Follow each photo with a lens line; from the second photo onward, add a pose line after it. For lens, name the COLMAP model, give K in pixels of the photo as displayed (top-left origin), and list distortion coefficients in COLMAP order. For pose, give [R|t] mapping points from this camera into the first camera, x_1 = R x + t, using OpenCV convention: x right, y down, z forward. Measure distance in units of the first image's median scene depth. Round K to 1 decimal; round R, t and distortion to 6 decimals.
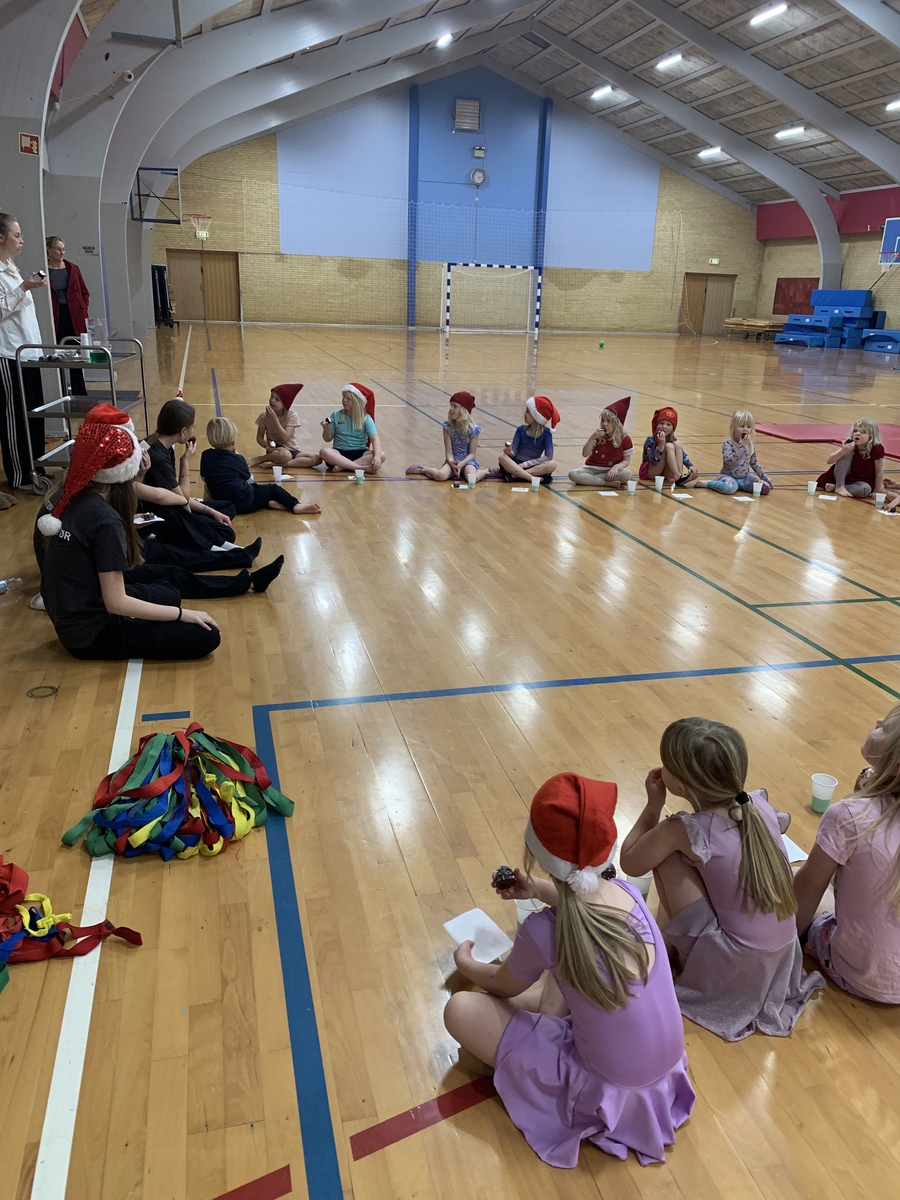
lens RADIAL K [[918.0, 0, 467.9], [0, 918.0, 605.6], [0, 0, 1]] dist [0.027592, -0.026134]
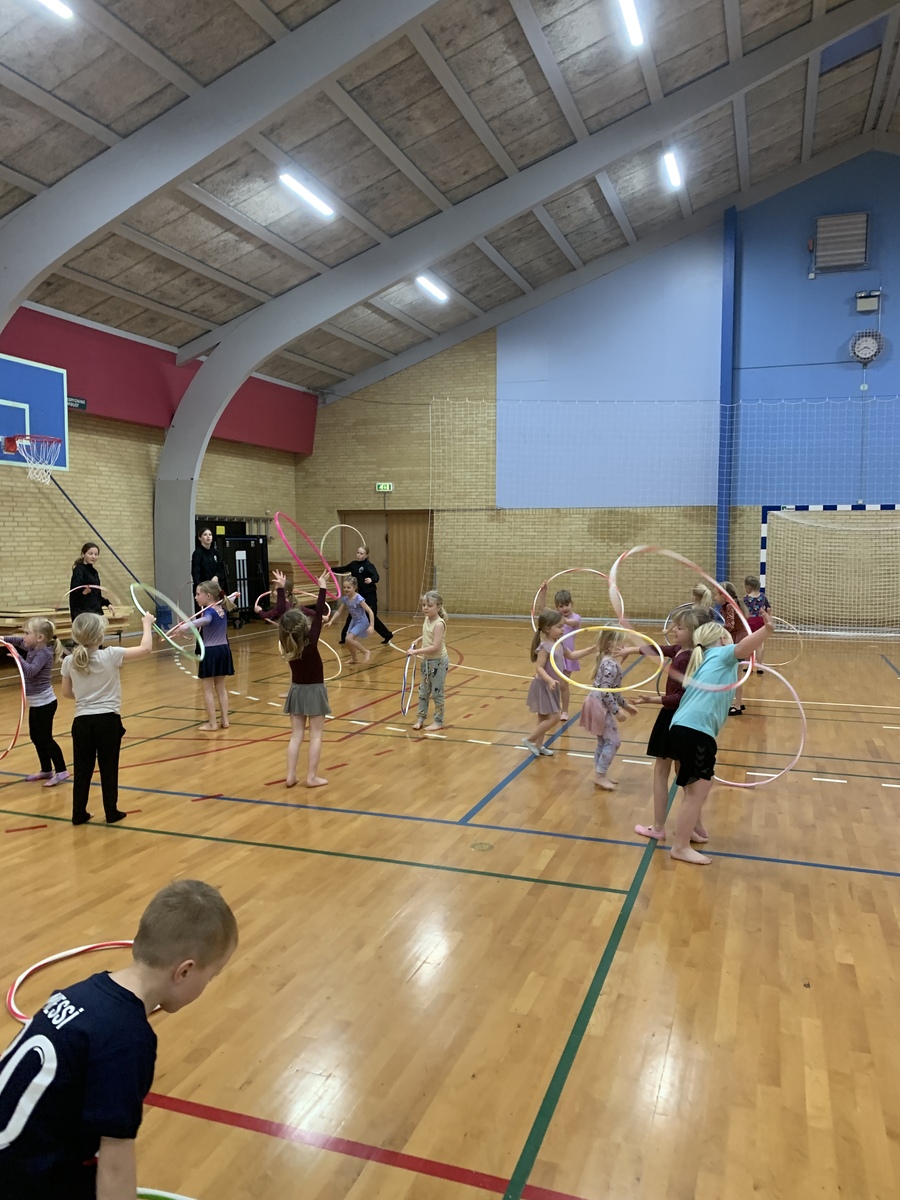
lens RADIAL K [[918.0, 0, 446.2], [0, 918.0, 617.1], [0, 0, 1]] dist [0.027592, -0.026134]
pose [[0.816847, 0.011739, -0.576735, 0.122219], [-0.160454, 0.964961, -0.207615, -0.180186], [0.554090, 0.262130, 0.790109, 0.519415]]
